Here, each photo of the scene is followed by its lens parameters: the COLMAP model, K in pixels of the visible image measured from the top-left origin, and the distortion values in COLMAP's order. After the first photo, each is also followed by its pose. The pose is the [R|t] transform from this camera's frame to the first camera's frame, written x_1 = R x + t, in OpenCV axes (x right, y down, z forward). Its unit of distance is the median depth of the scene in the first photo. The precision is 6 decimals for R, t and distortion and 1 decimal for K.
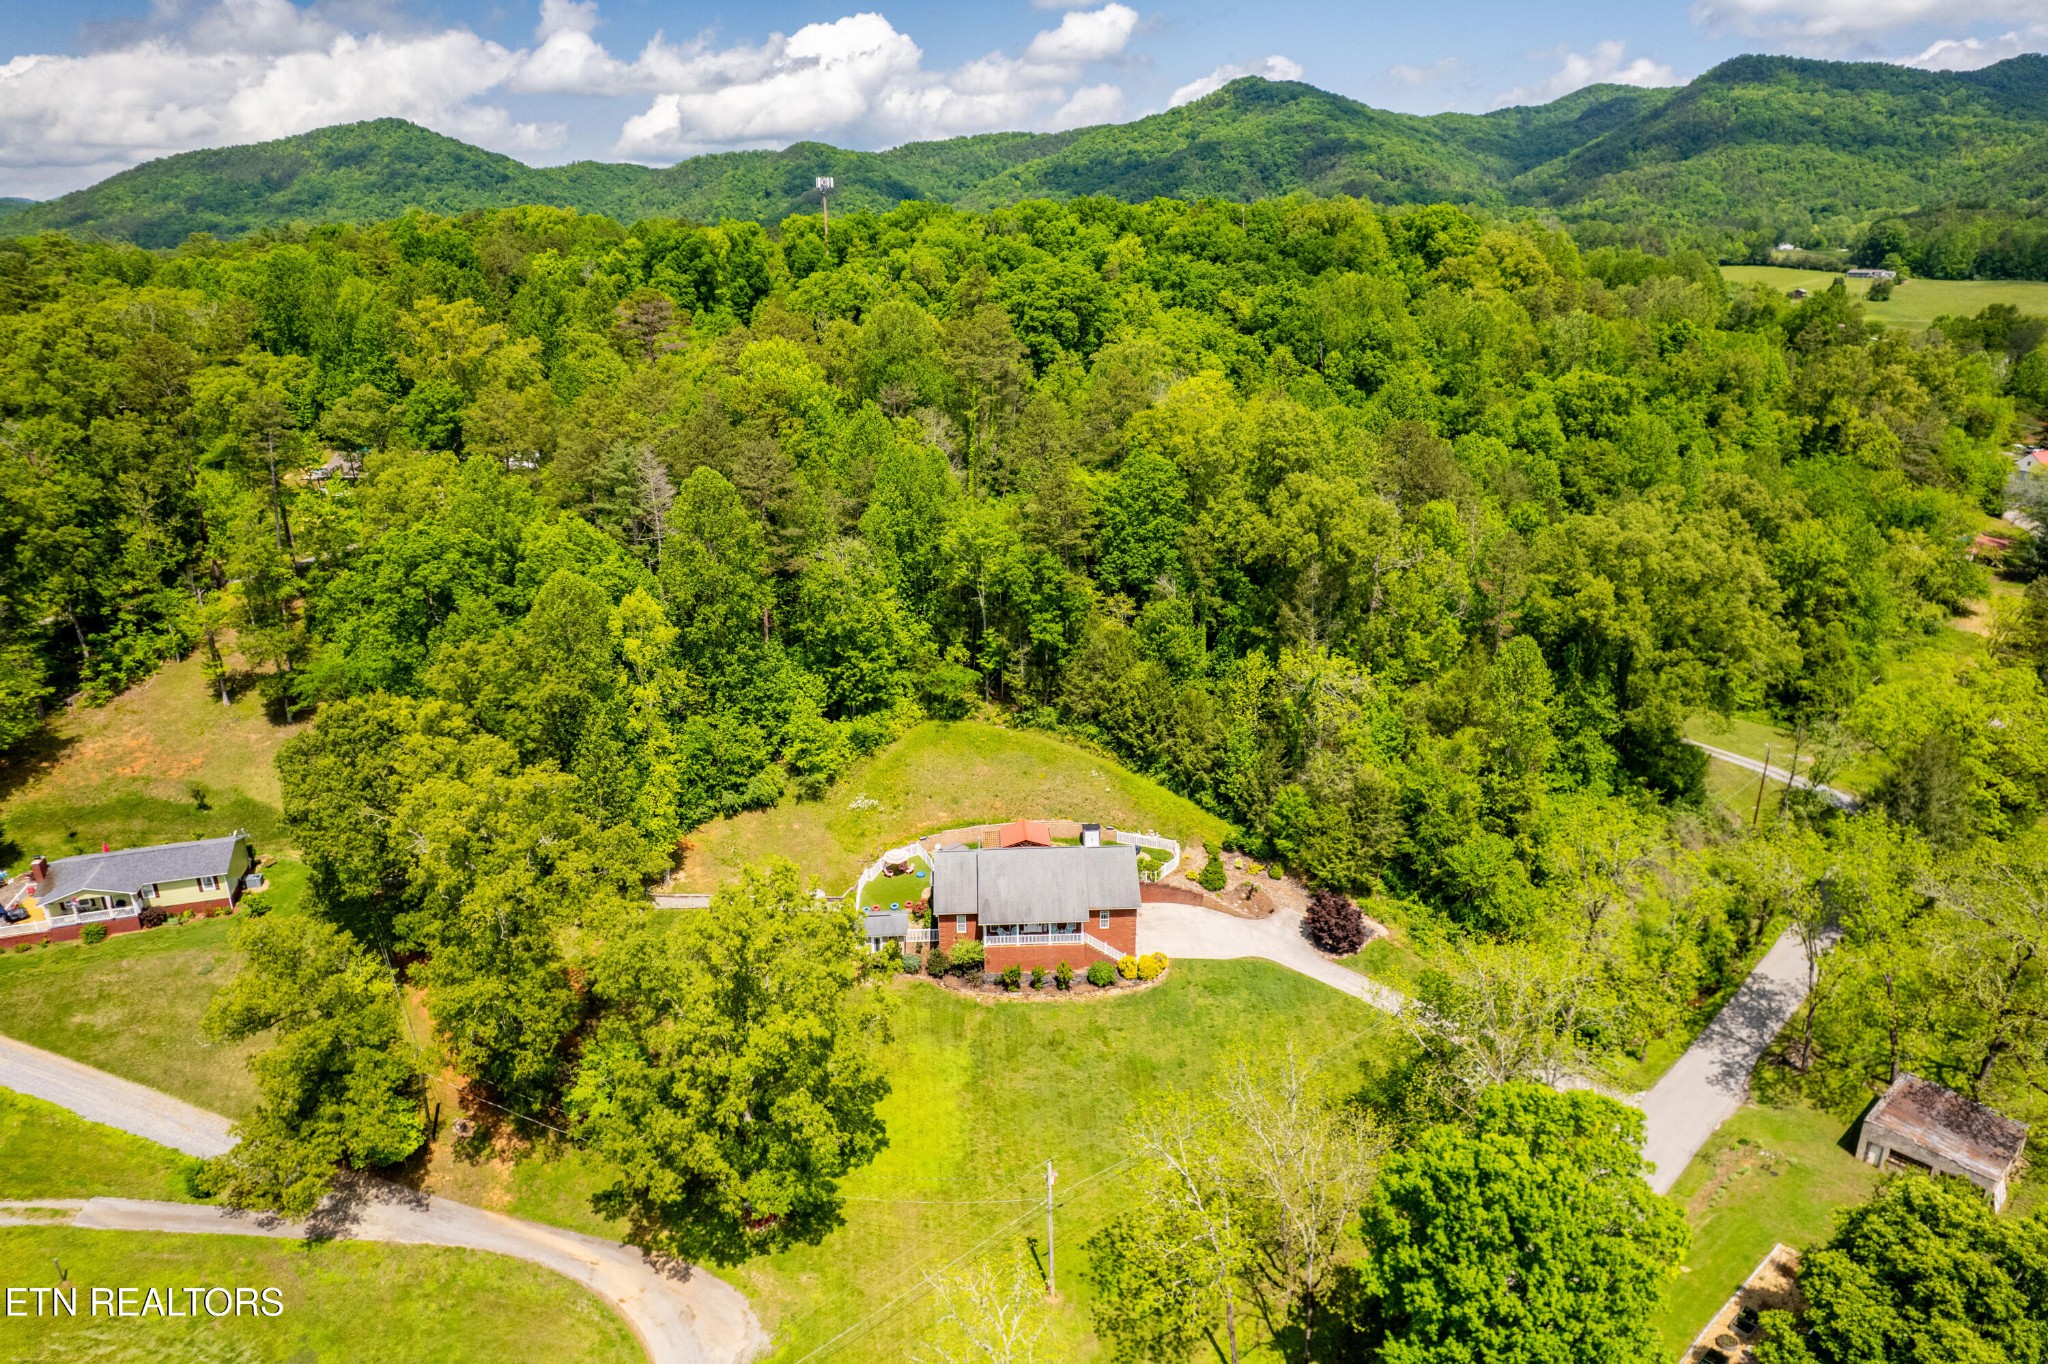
lens RADIAL K [[1316.9, 0, 1024.2], [0, 1316.9, 690.0], [0, 0, 1]] dist [-0.073209, 0.058730]
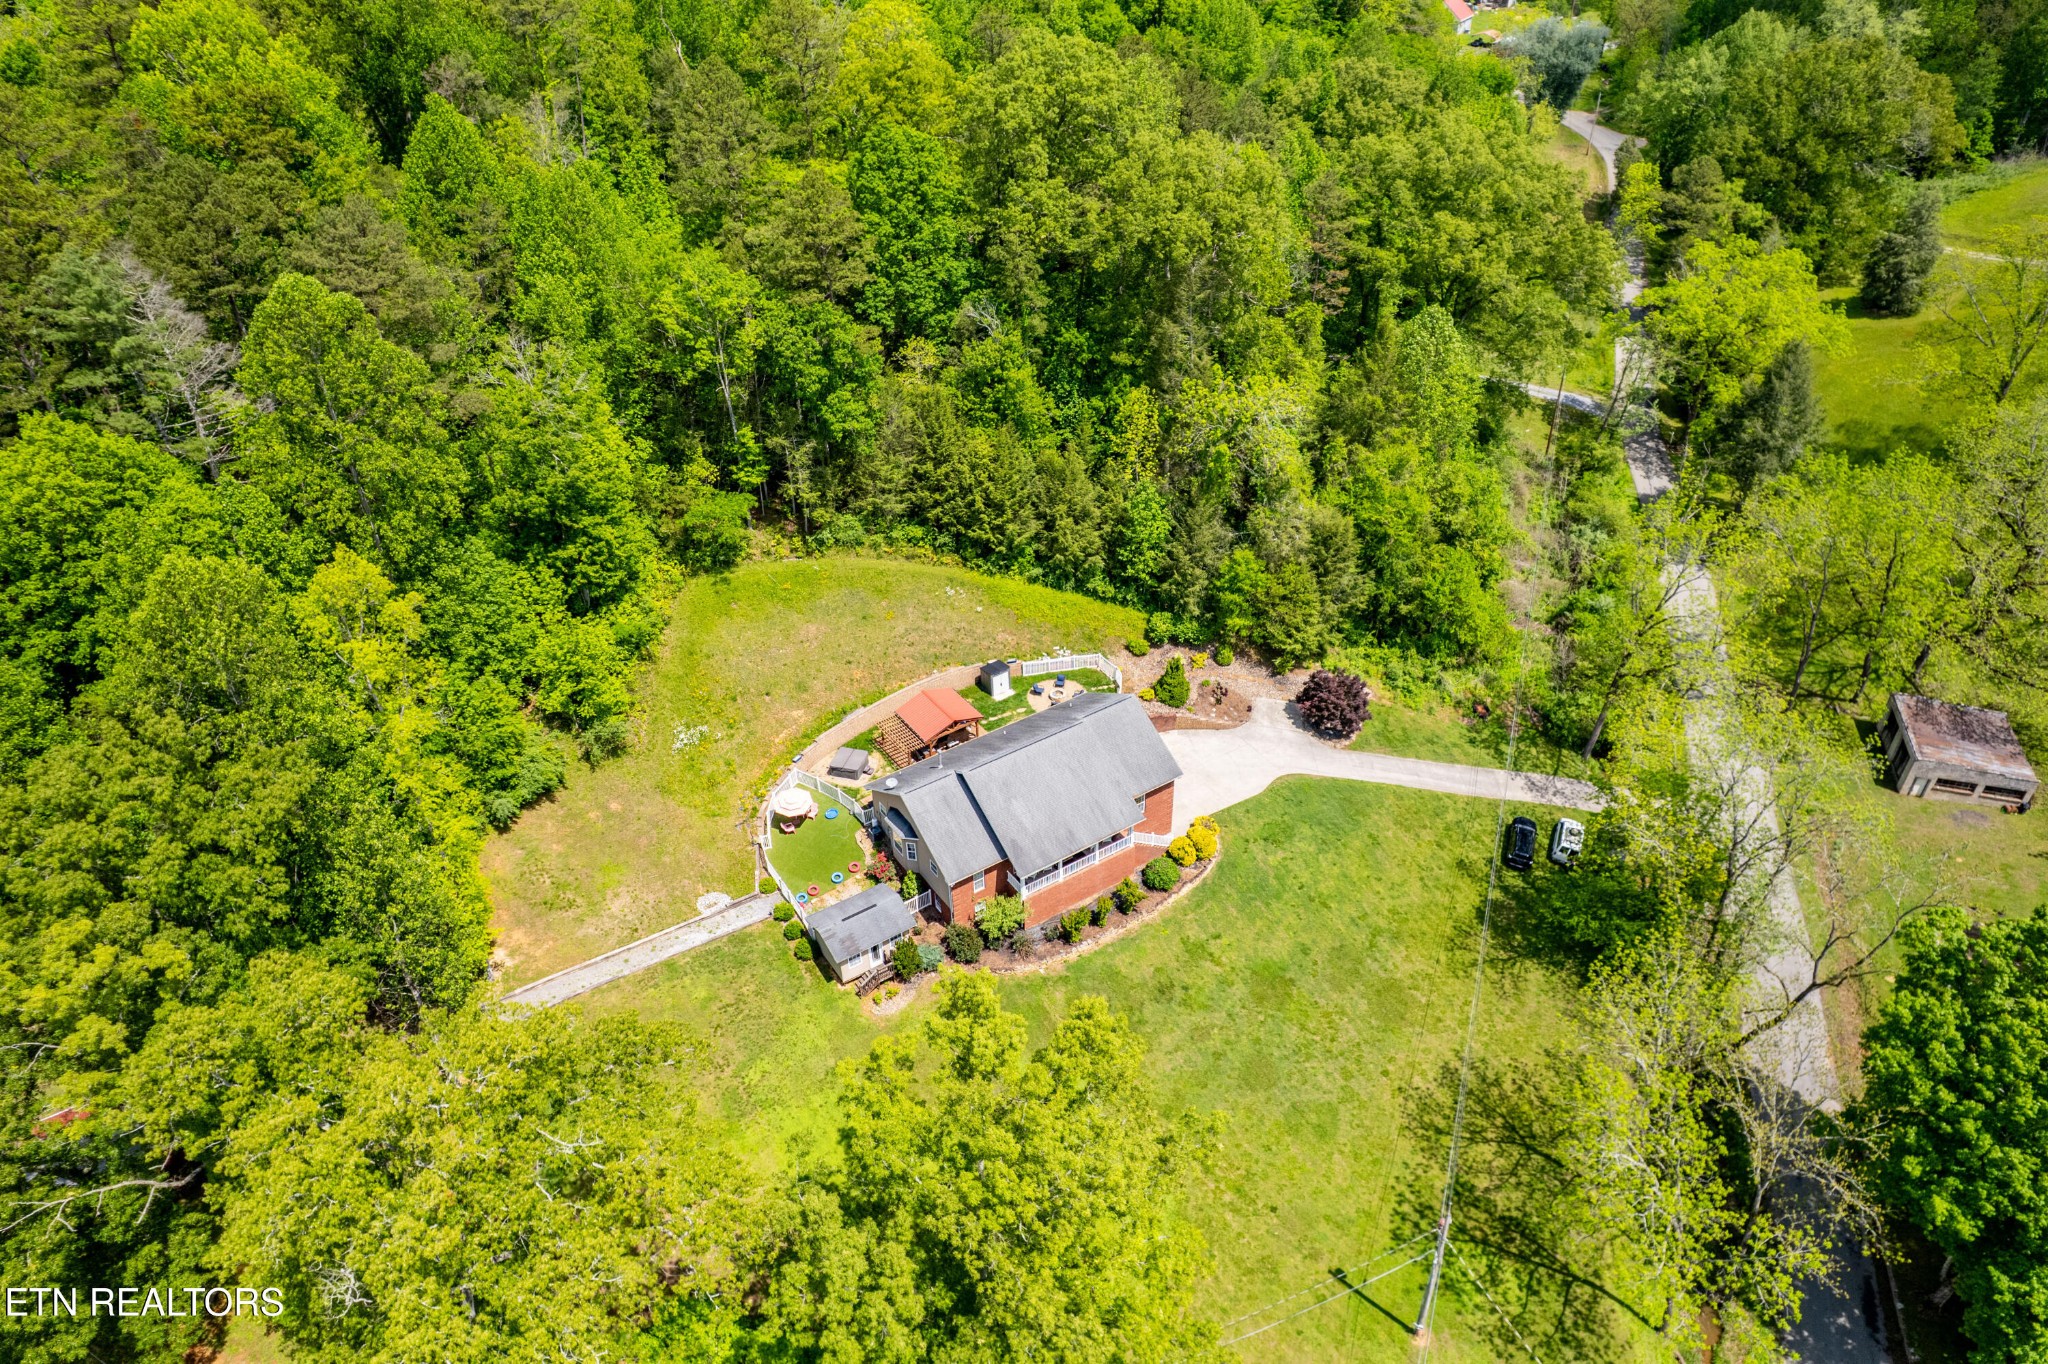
lens RADIAL K [[1319.2, 0, 1024.4], [0, 1319.2, 690.5], [0, 0, 1]] dist [-0.071827, 0.058033]
pose [[0.854547, -0.310026, 0.416693, -0.239101], [0.184887, 0.931328, 0.313759, -0.110872], [-0.485351, -0.191080, 0.853184, 0.333189]]
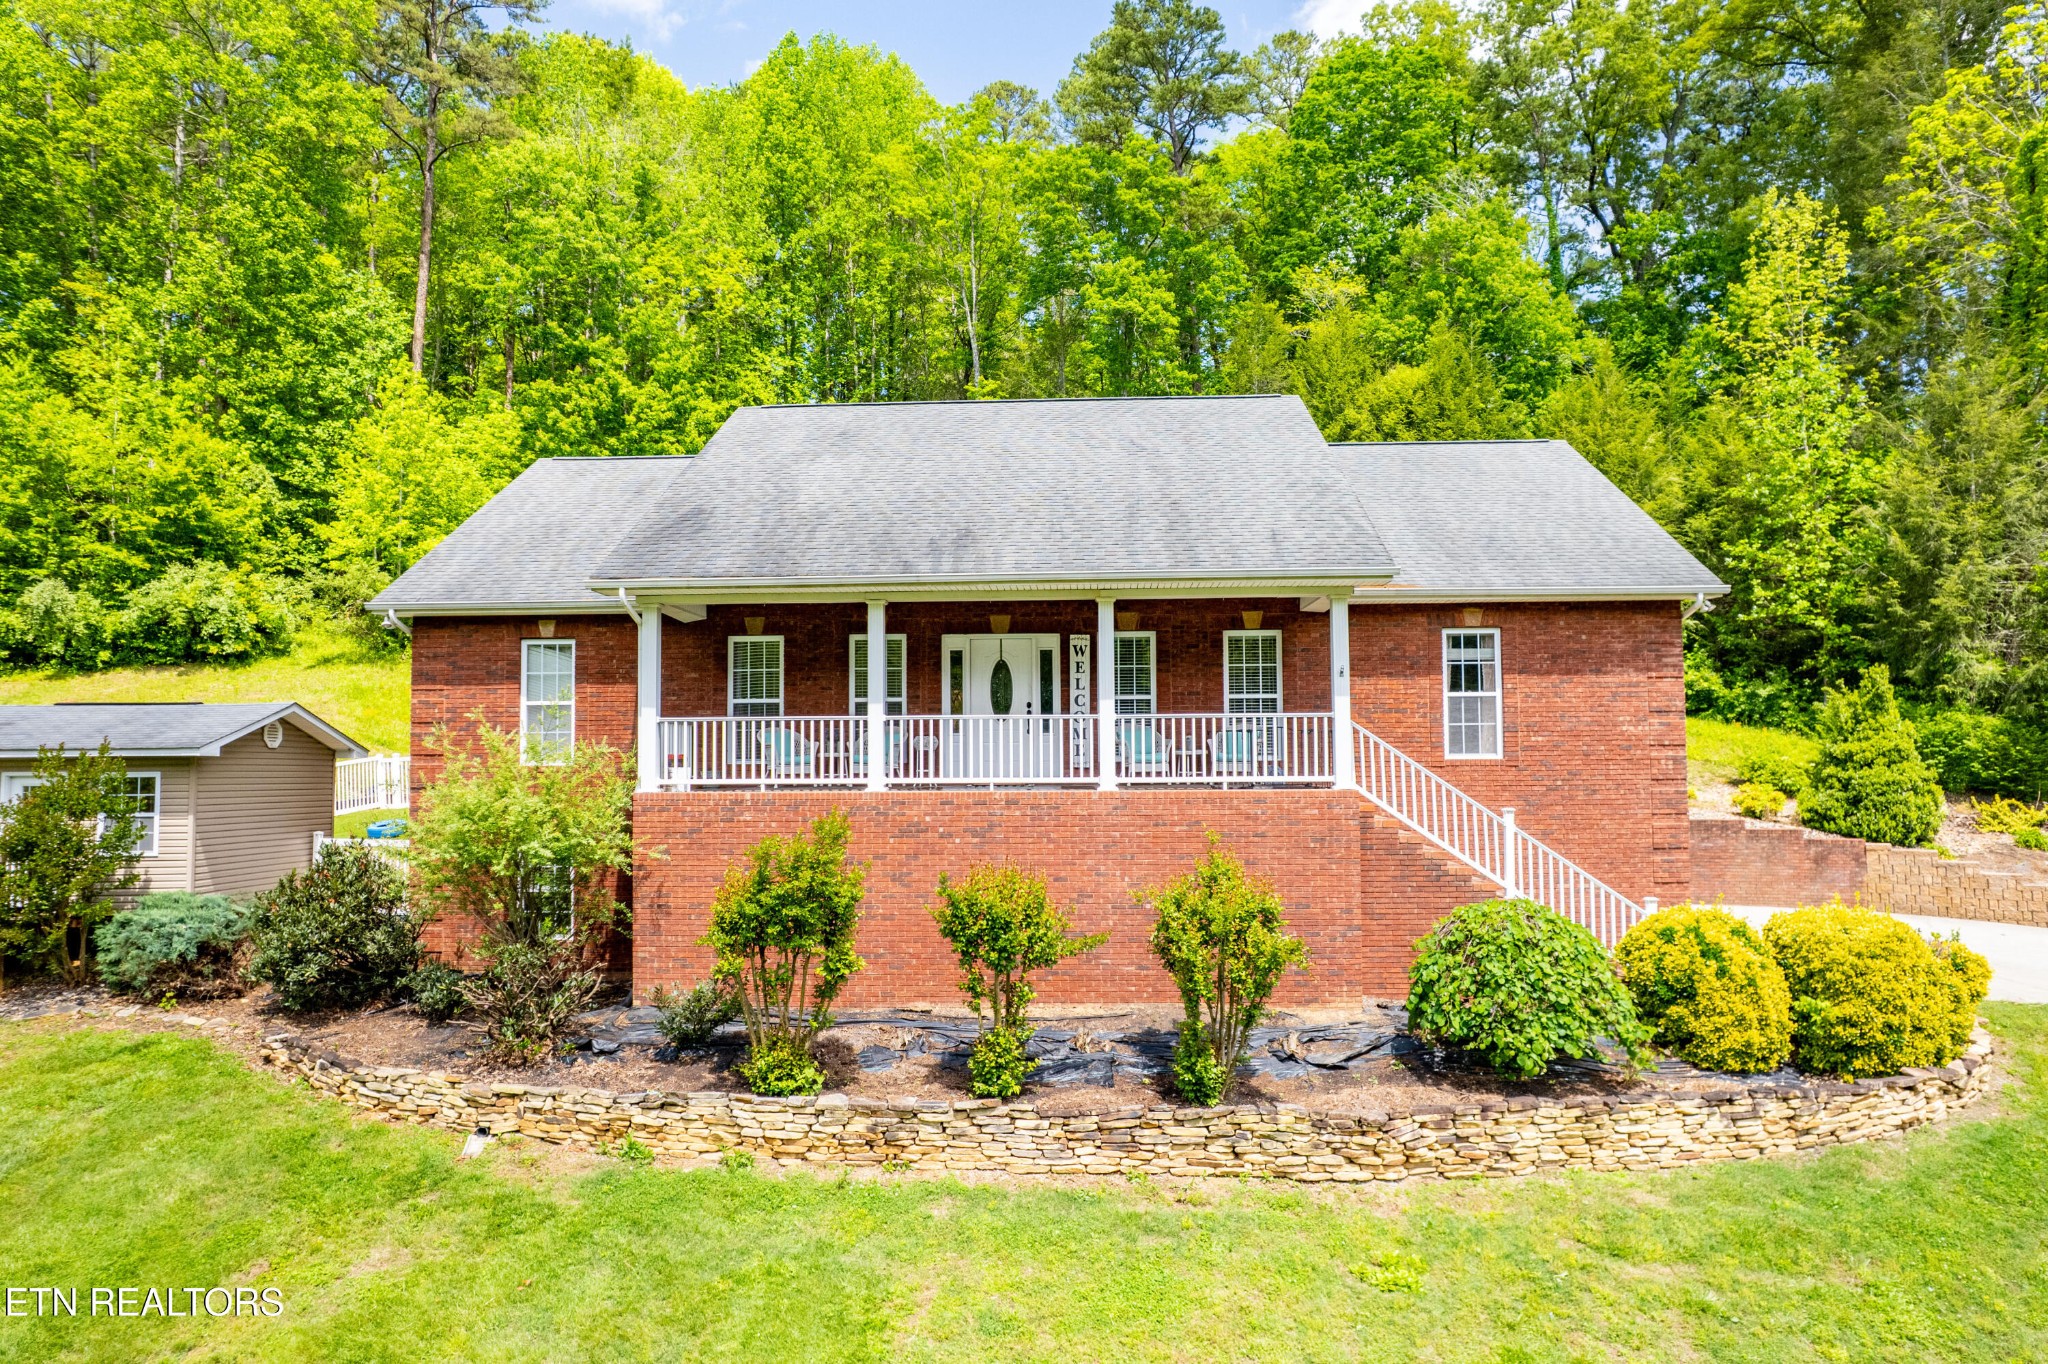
lens RADIAL K [[1316.9, 0, 1024.2], [0, 1316.9, 691.1], [0, 0, 1]] dist [-0.073209, 0.058730]
pose [[0.995882, -0.004174, -0.090565, 0.019355], [-0.030745, 0.924199, -0.380673, 0.193233], [0.085289, 0.381890, 0.920264, 0.709910]]
